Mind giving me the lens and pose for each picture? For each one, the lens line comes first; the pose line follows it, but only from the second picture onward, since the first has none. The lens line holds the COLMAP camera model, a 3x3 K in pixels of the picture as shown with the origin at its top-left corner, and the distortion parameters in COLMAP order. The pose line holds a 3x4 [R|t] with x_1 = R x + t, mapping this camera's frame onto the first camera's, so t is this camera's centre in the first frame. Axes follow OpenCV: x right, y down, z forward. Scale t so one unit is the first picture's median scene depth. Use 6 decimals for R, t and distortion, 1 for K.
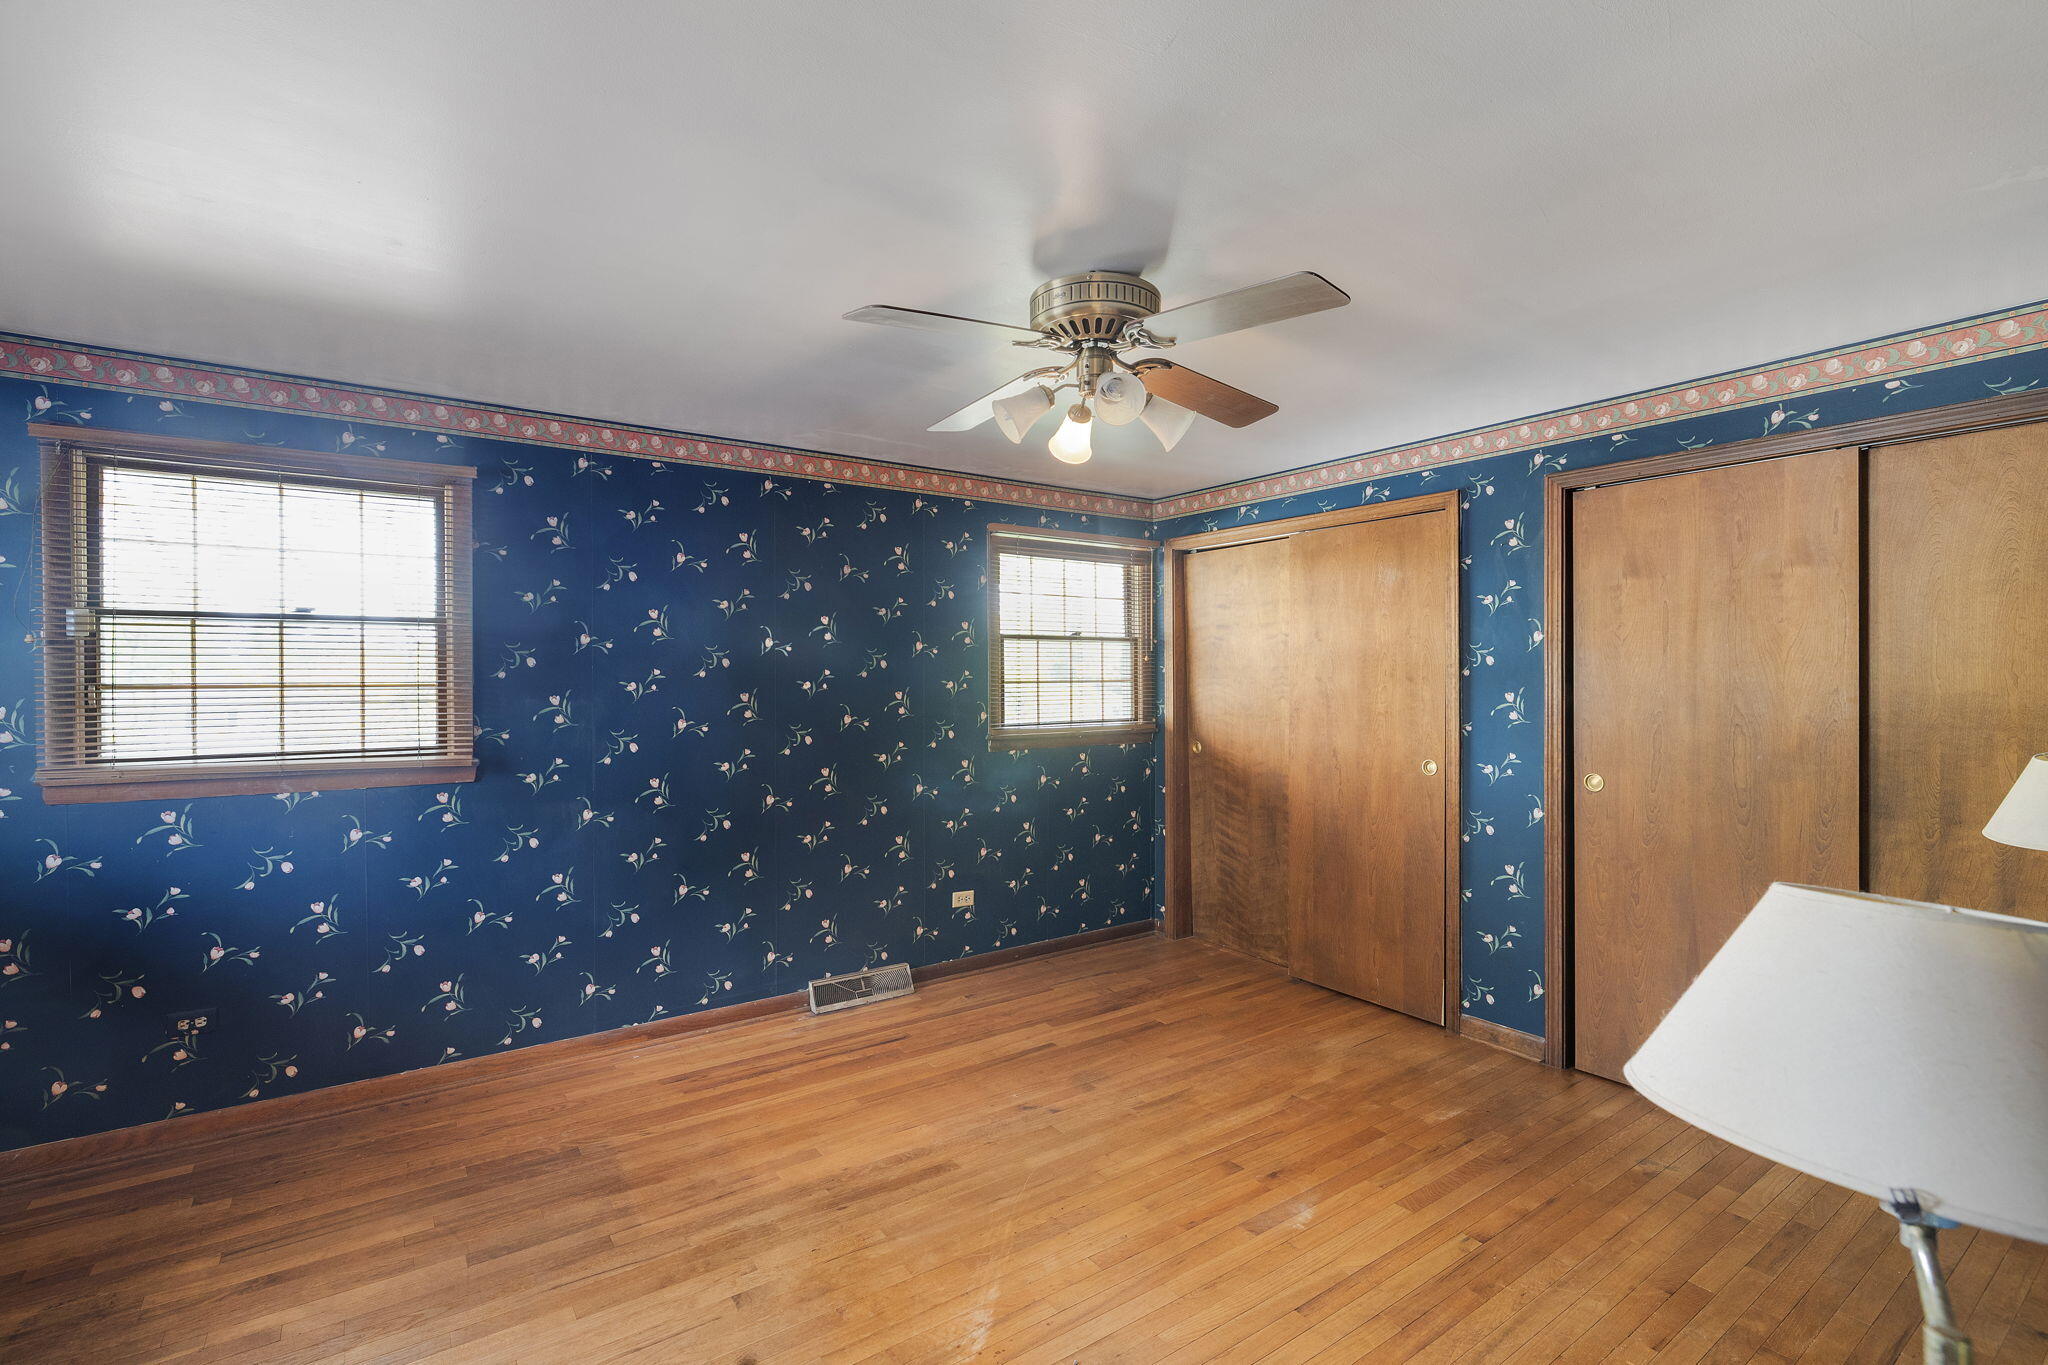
lens RADIAL K [[920.4, 0, 1012.4], [0, 920.4, 683.4], [0, 0, 1]] dist [-0.009366, 0.000783]
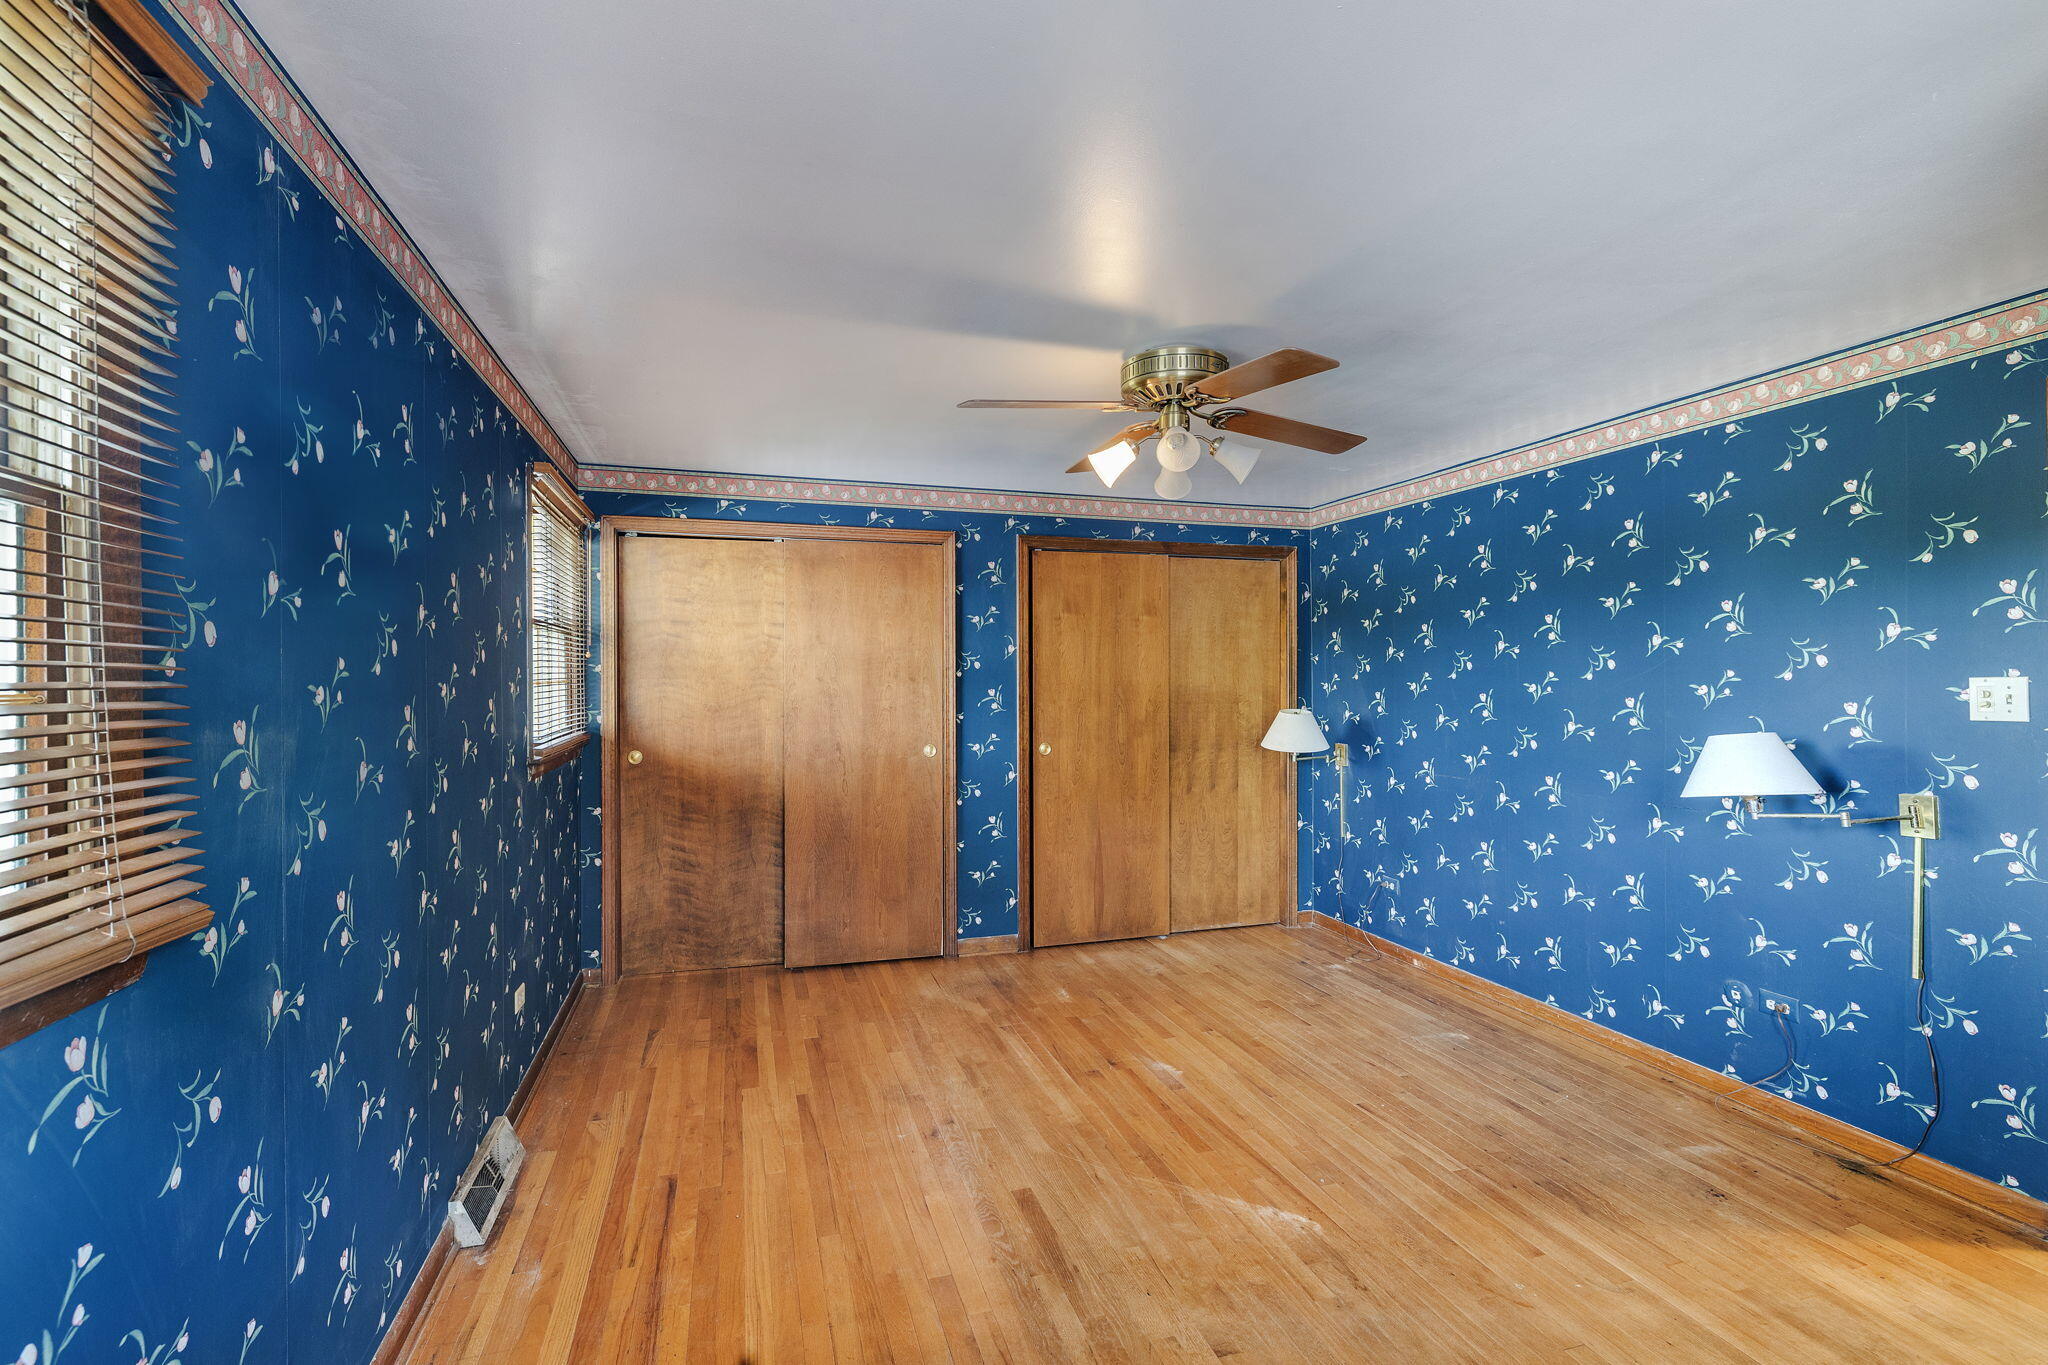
lens RADIAL K [[920.4, 0, 1013.3], [0, 920.4, 676.3], [0, 0, 1]] dist [-0.009366, 0.000783]
pose [[0.314464, 0.002734, 0.949266, -0.694332], [0.006253, 0.999968, -0.004952, -0.001782], [-0.949249, 0.007493, 0.314437, 0.507395]]
